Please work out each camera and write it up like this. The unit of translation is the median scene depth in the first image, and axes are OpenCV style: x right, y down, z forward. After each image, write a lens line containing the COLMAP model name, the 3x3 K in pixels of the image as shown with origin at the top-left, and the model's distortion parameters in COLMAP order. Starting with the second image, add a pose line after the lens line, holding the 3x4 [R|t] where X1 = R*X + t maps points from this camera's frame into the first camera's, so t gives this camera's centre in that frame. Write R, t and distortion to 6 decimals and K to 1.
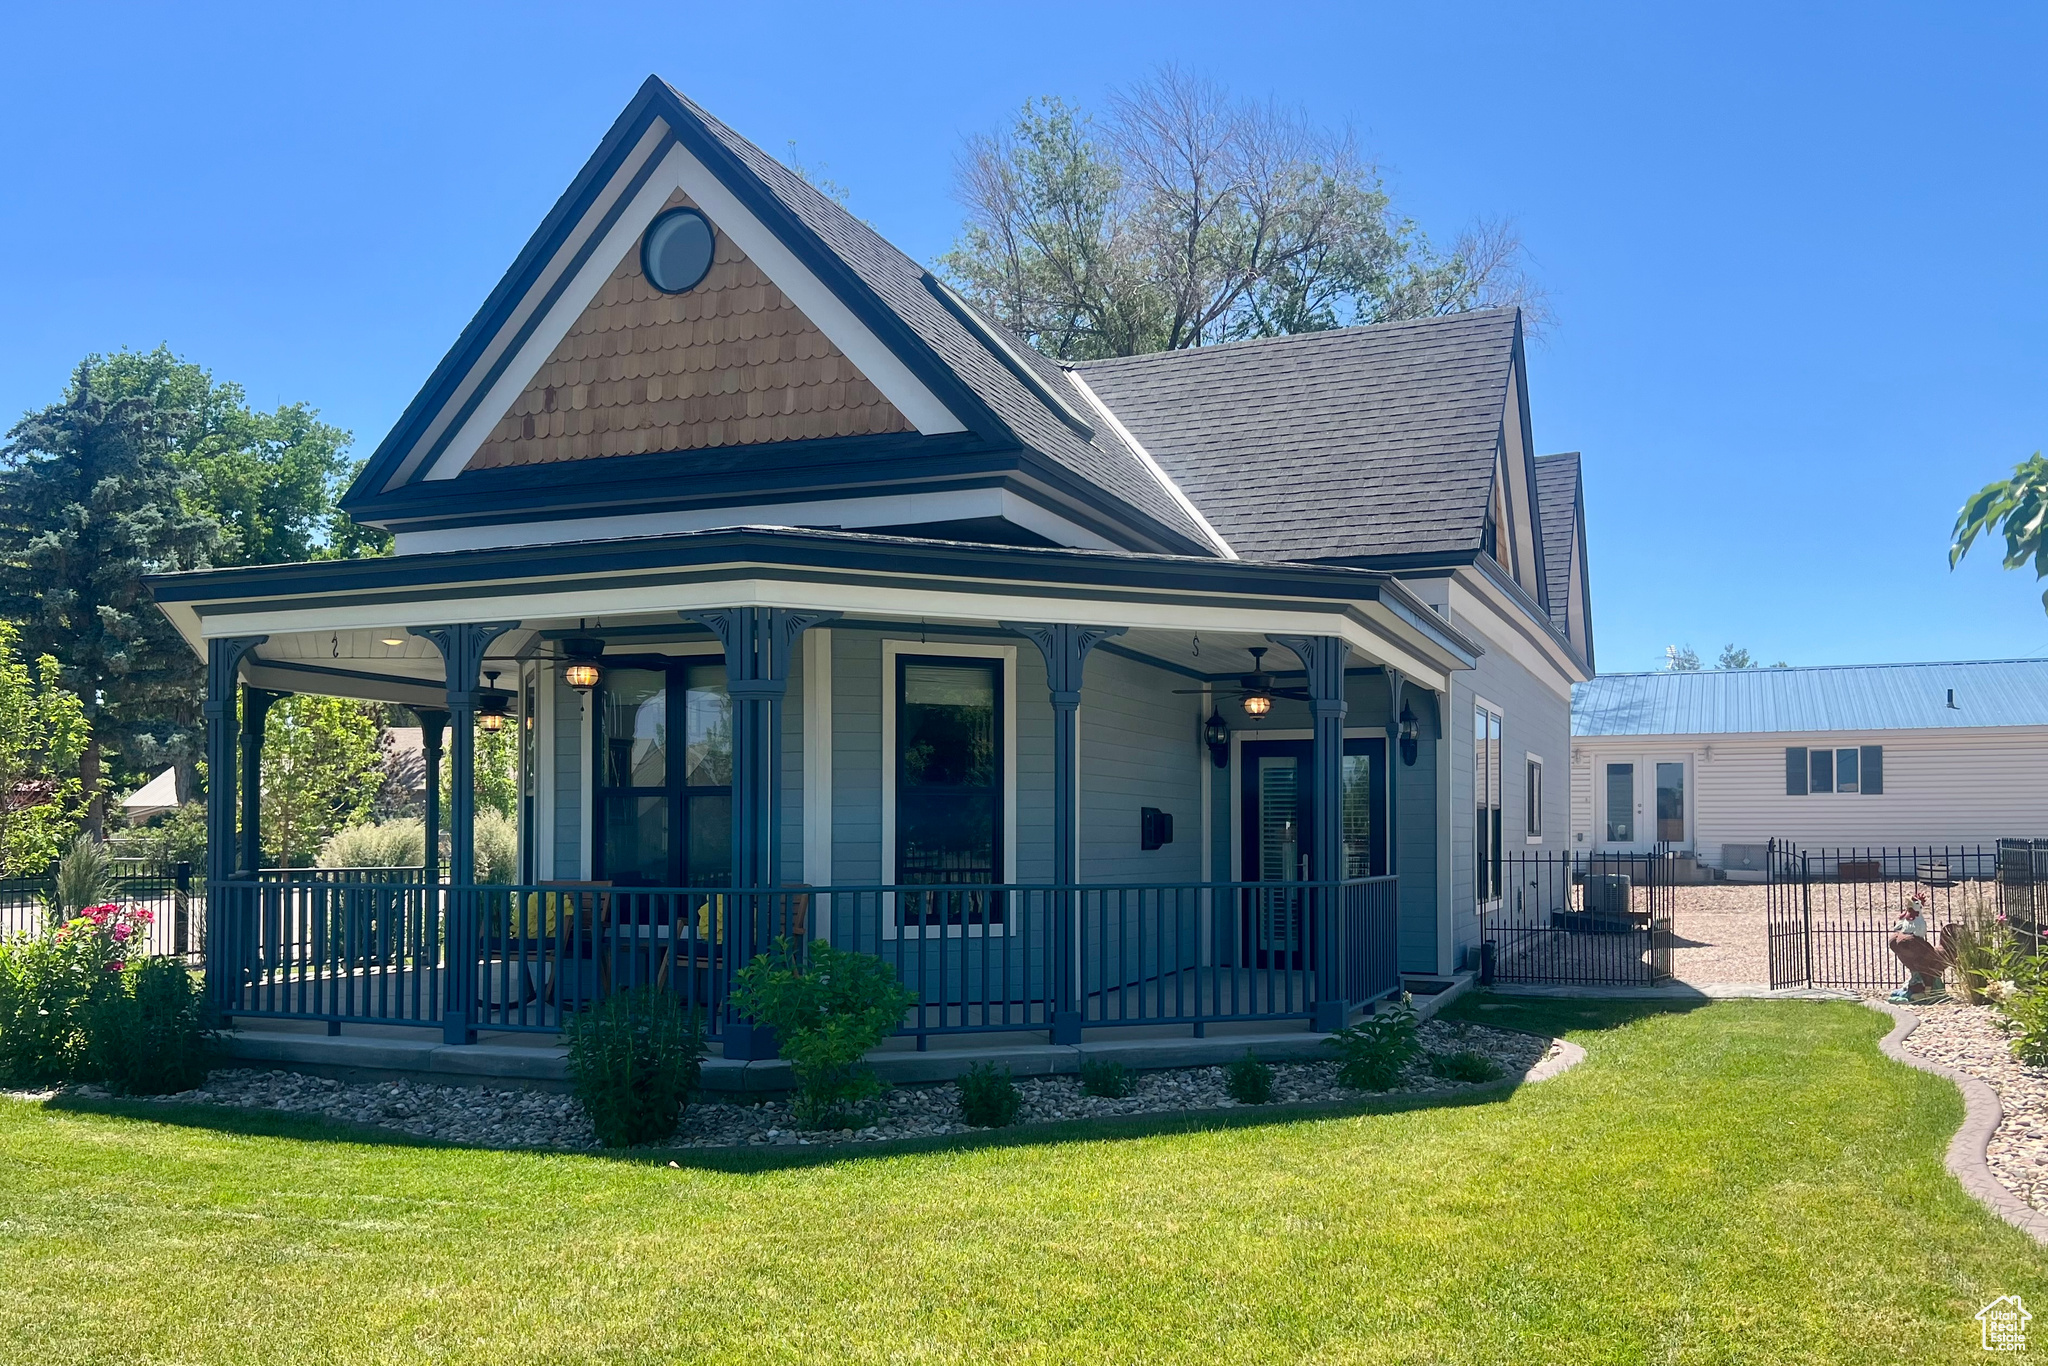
lens RADIAL K [[1616.8, 0, 1025.7], [0, 1616.8, 775.5], [0, 0, 1]] dist [0.248672, 0.000728]
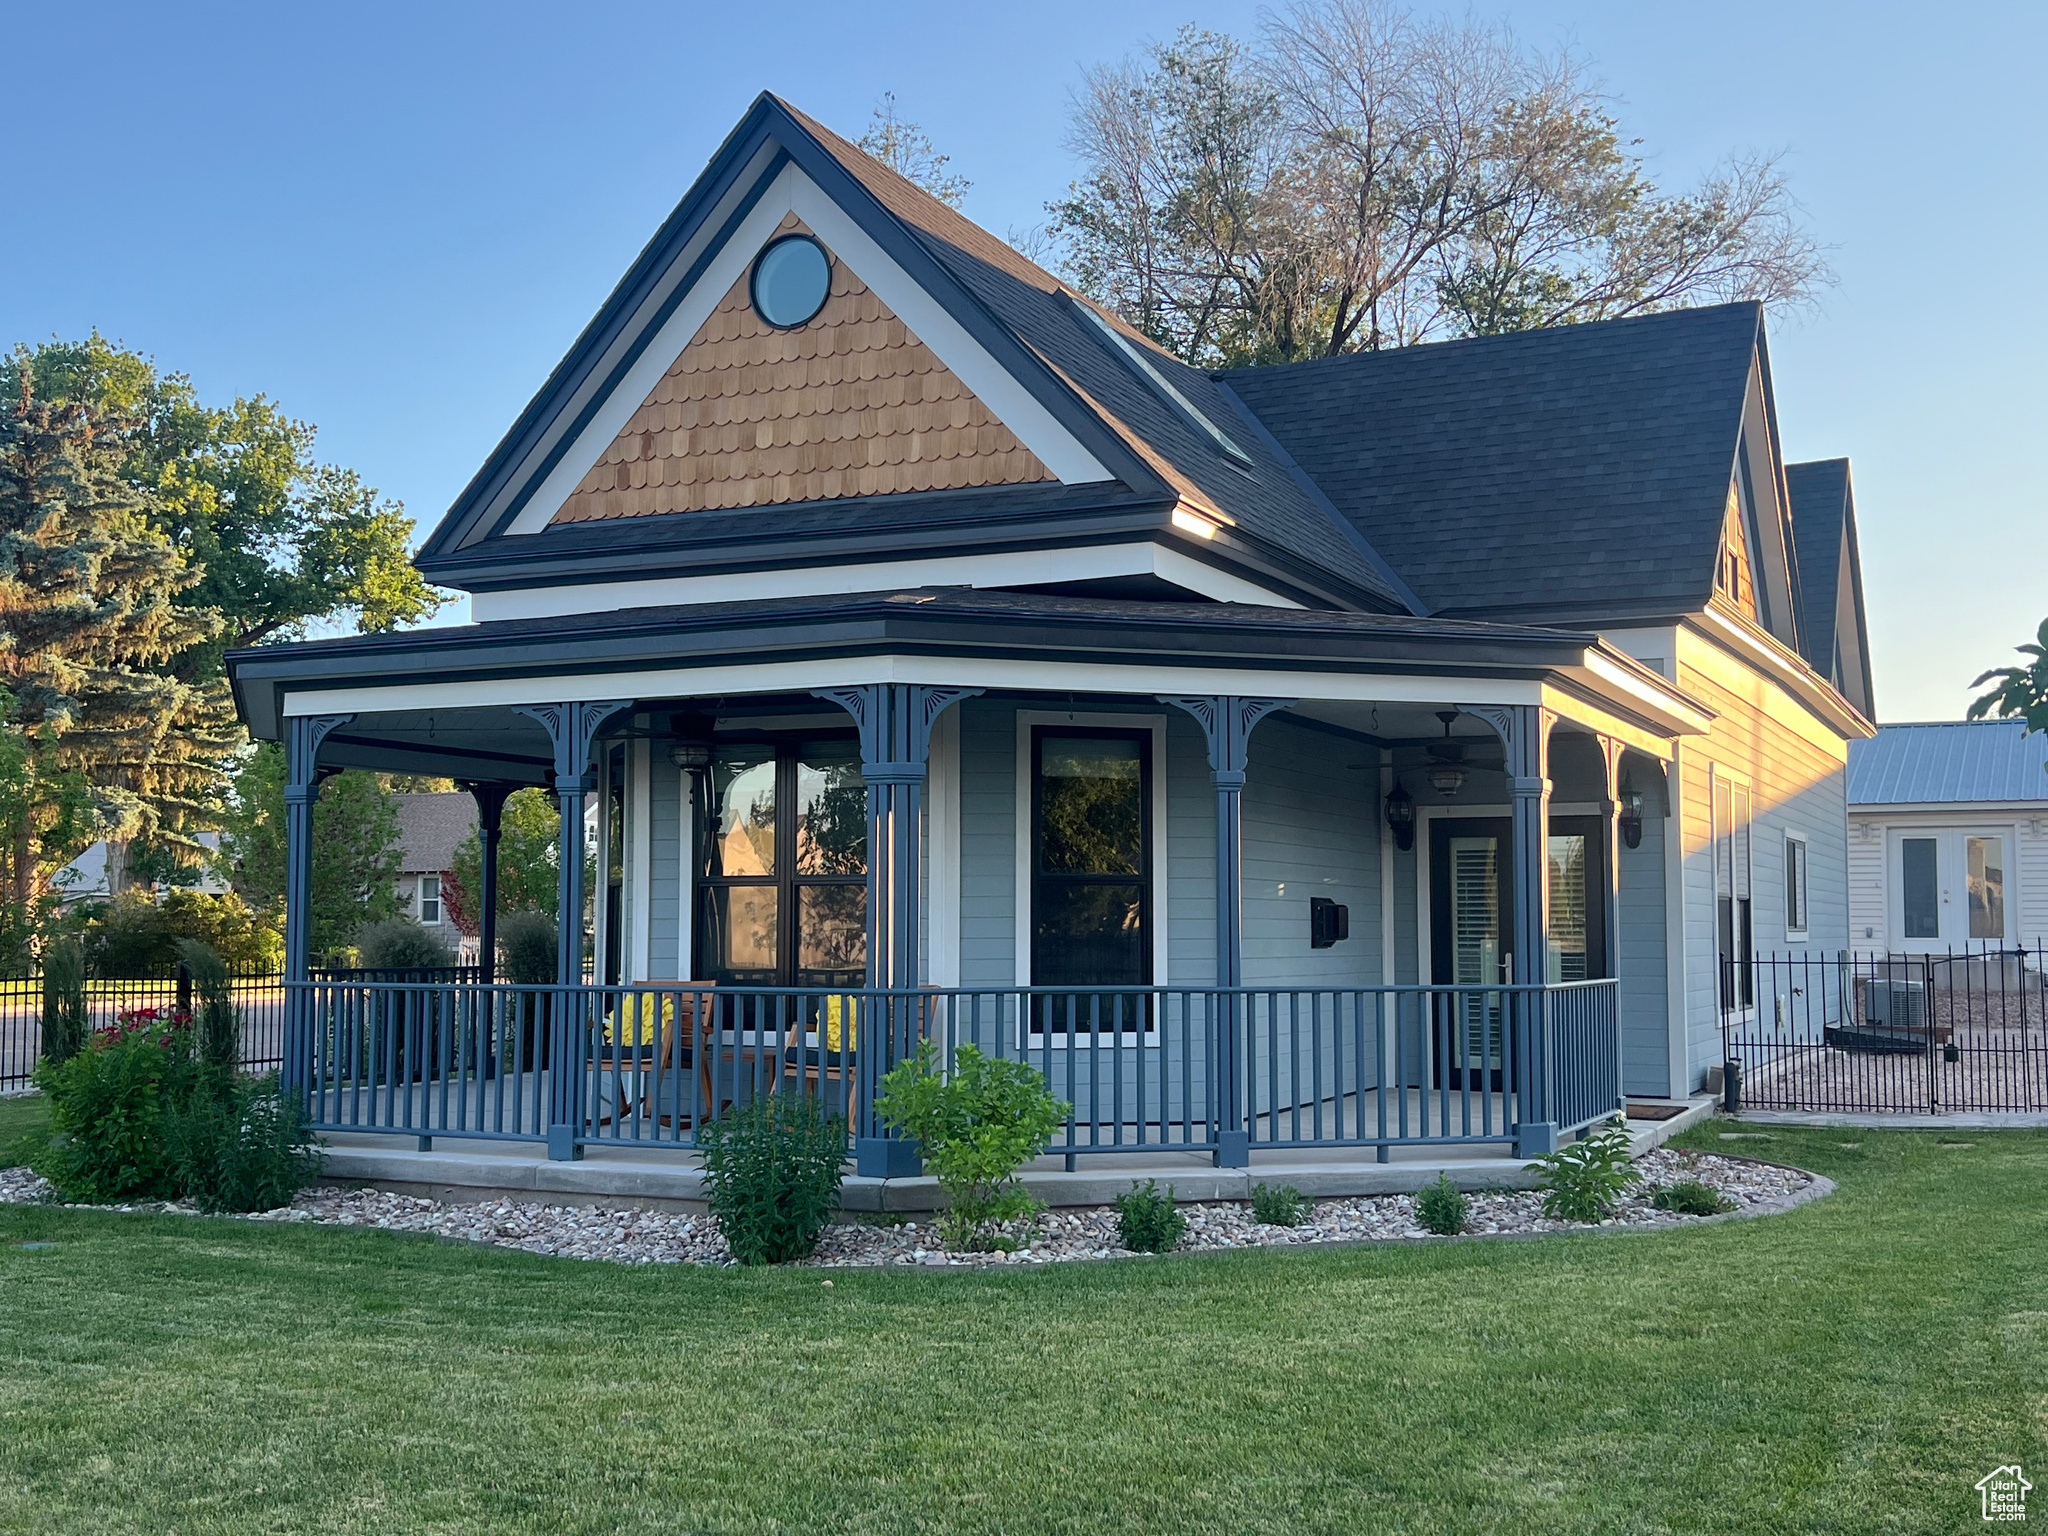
lens RADIAL K [[2142.2, 0, 1024.0], [0, 2142.2, 768.0], [0, 0, 1]] dist [0.258290, -0.013179]
pose [[0.998446, -0.004249, -0.055571, -0.018944], [0.002260, 0.999356, -0.035804, -0.009559], [0.055687, 0.035623, 0.997813, -0.169154]]
